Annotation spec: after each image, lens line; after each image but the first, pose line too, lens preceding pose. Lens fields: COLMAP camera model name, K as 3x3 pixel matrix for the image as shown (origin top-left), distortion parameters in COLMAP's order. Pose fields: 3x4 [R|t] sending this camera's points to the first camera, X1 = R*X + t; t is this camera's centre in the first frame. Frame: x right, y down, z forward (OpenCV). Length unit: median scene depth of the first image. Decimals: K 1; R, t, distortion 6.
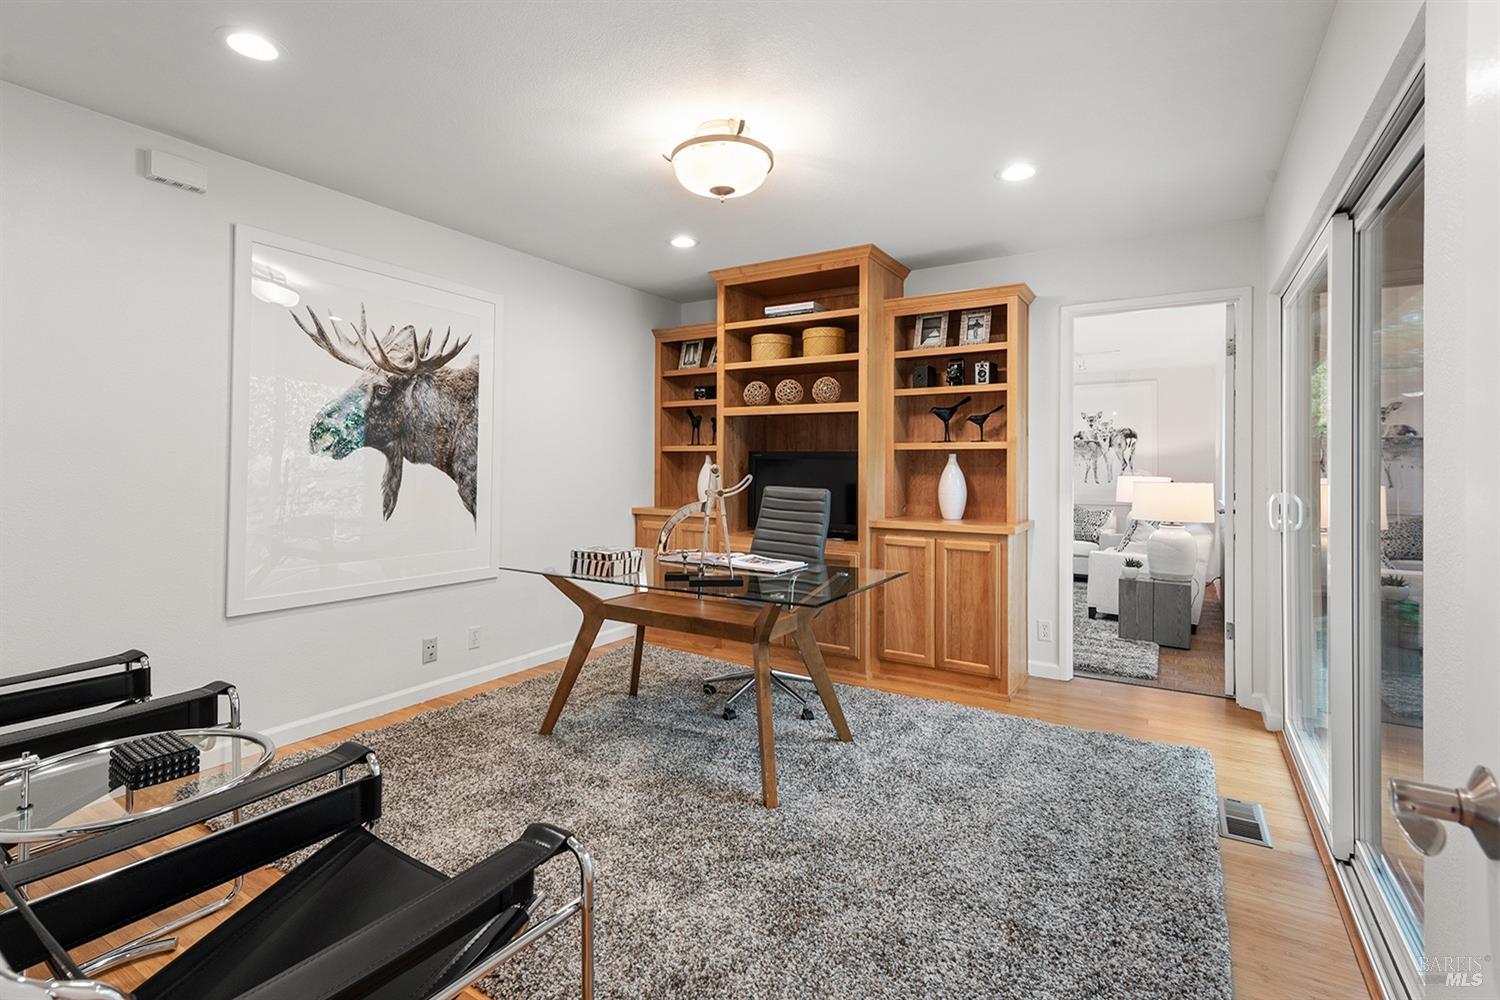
lens RADIAL K [[694.6, 0, 733.9], [0, 694.6, 458.7], [0, 0, 1]] dist [0.003050, 0.000033]
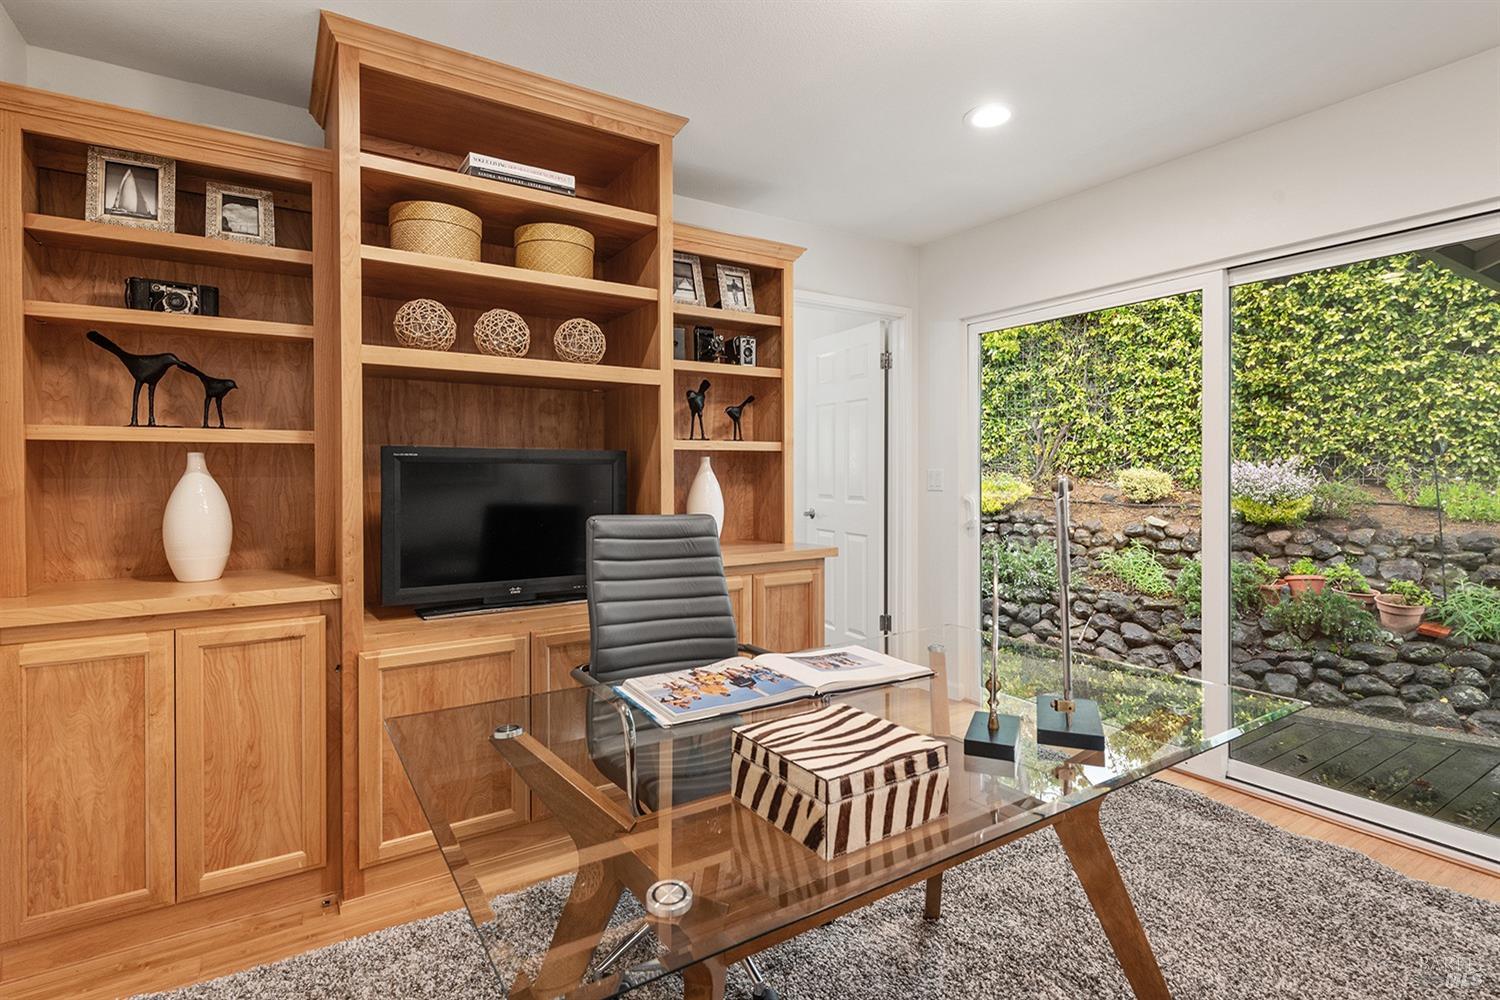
lens RADIAL K [[734.2, 0, 745.4], [0, 734.2, 477.7], [0, 0, 1]] dist [0.004055, 0.000215]
pose [[0.413750, -0.014324, 0.910278, -0.374878], [-0.001854, 0.999861, 0.016577, 0.002538], [-0.910389, -0.008547, 0.413665, 0.655599]]
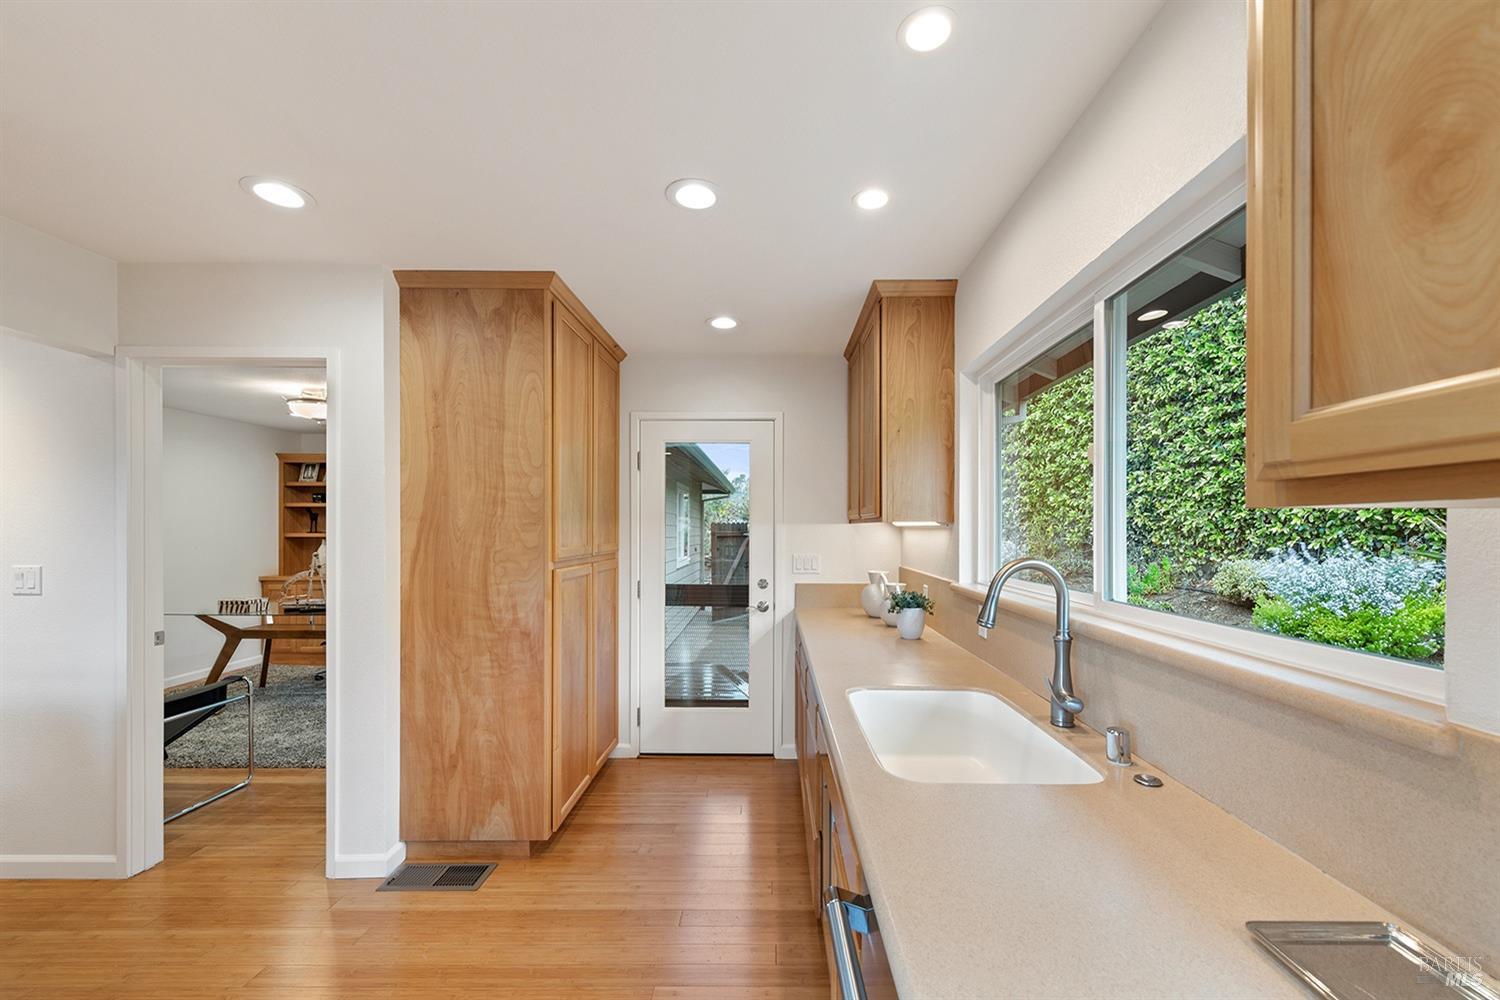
lens RADIAL K [[597.4, 0, 768.0], [0, 597.4, 532.6], [0, 0, 1]] dist [0.009386, -0.000477]
pose [[0.843218, -0.005514, 0.537544, 0.094783], [-0.002281, 0.999902, 0.013834, -0.050563], [-0.537568, -0.012892, 0.843122, -0.781305]]
